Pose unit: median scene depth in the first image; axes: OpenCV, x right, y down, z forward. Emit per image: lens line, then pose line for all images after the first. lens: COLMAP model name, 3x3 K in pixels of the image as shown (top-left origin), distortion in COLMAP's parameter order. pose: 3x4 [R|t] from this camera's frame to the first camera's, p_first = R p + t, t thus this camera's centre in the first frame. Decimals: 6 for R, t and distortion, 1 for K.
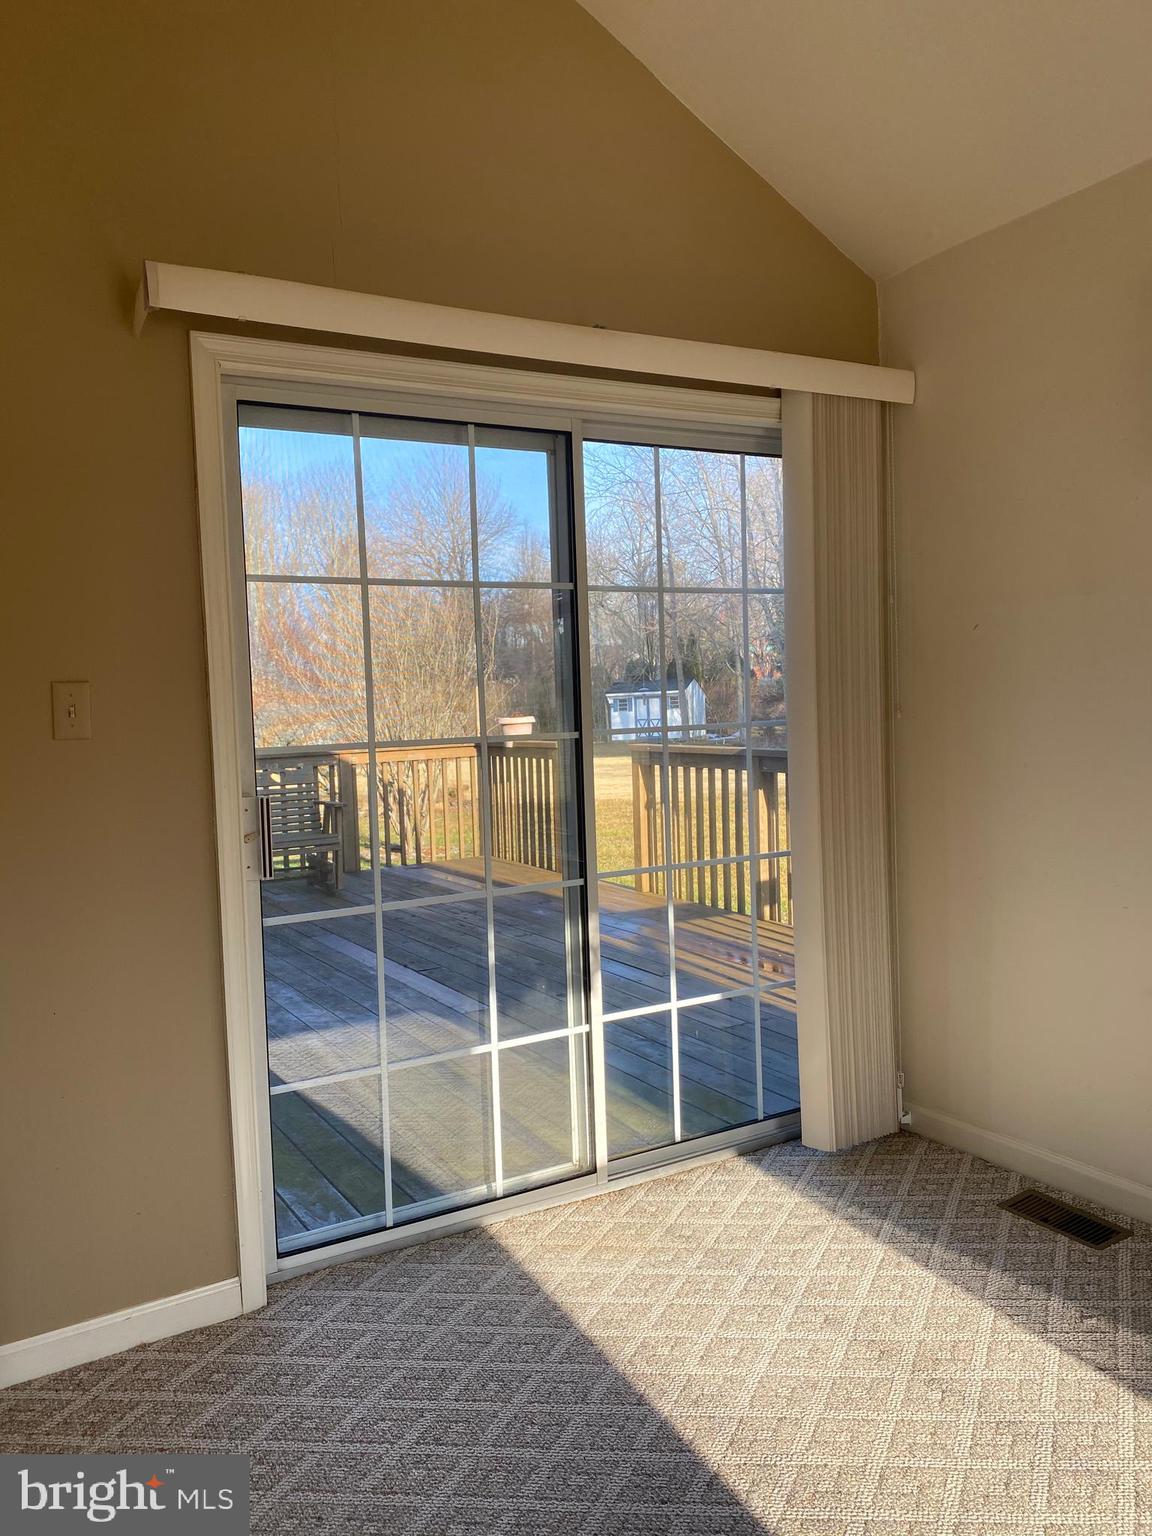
lens RADIAL K [[1160.0, 0, 573.5], [0, 1160.0, 761.6], [0, 0, 1]] dist [0.032515, -0.026669]
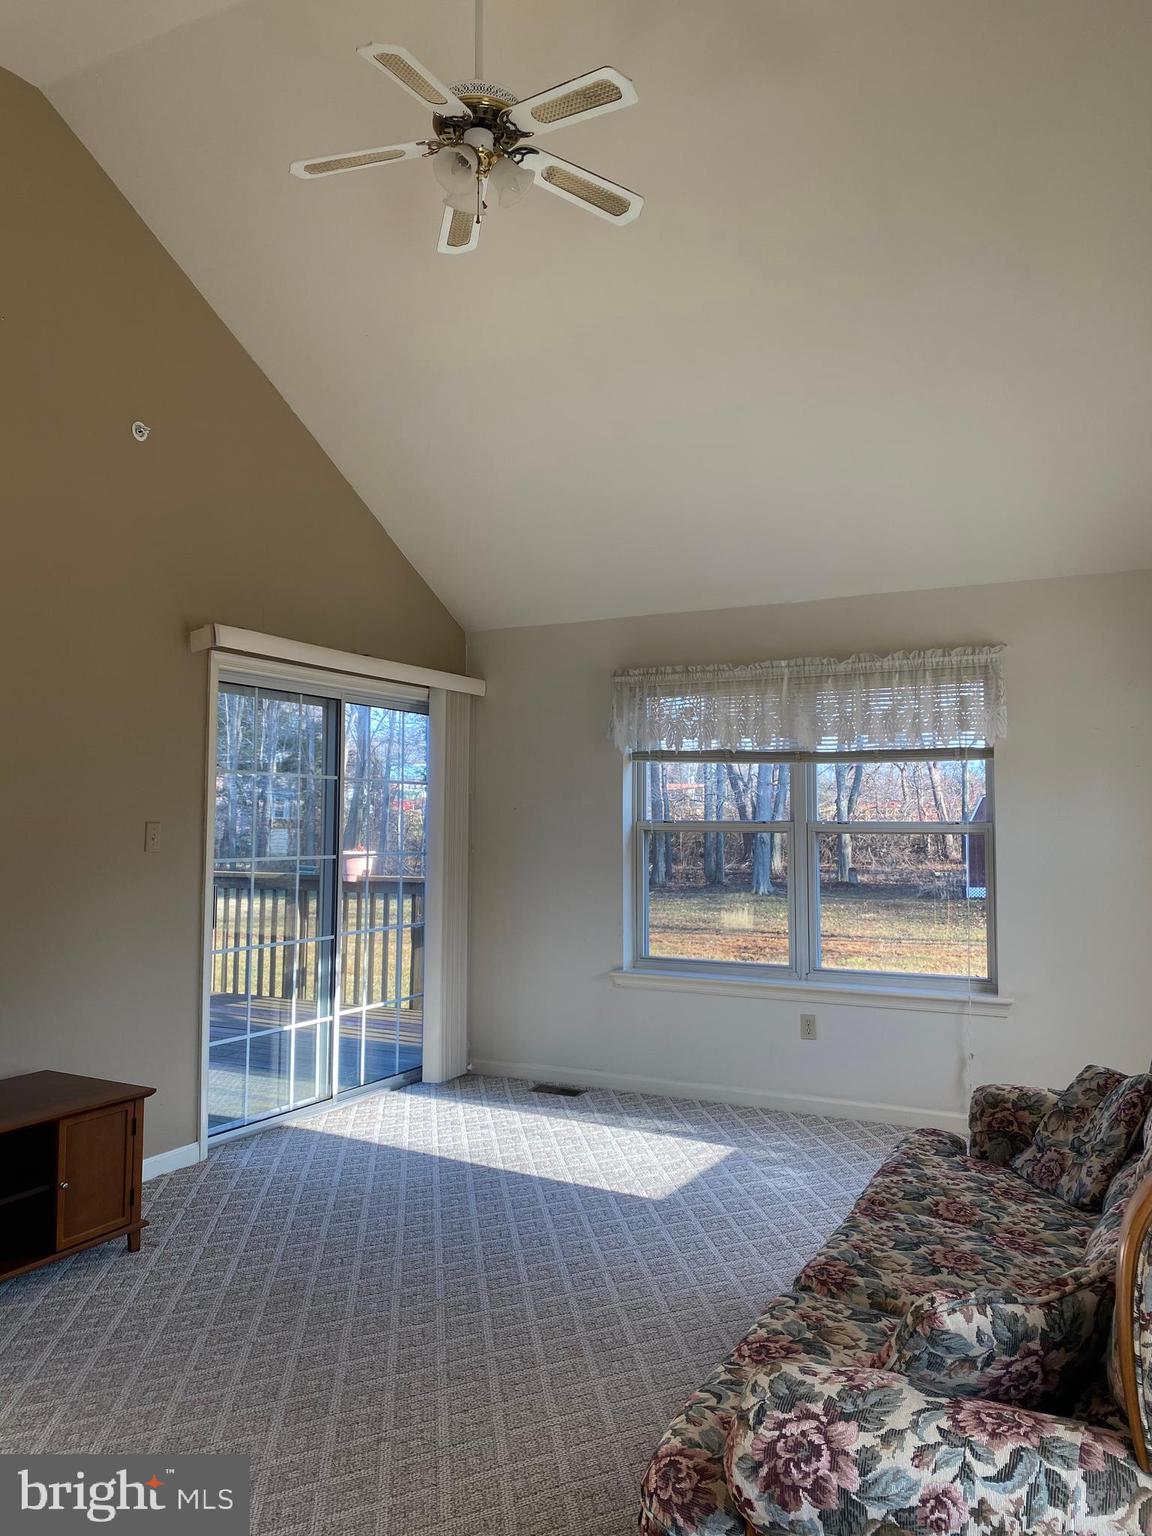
lens RADIAL K [[1160.0, 0, 576.6], [0, 1160.0, 766.2], [0, 0, 1]] dist [0.032515, -0.026669]
pose [[0.838962, 0.066087, 0.540162, -0.677049], [-0.001407, 0.992859, -0.119288, 0.053444], [-0.544188, 0.099318, 0.833064, -0.773835]]
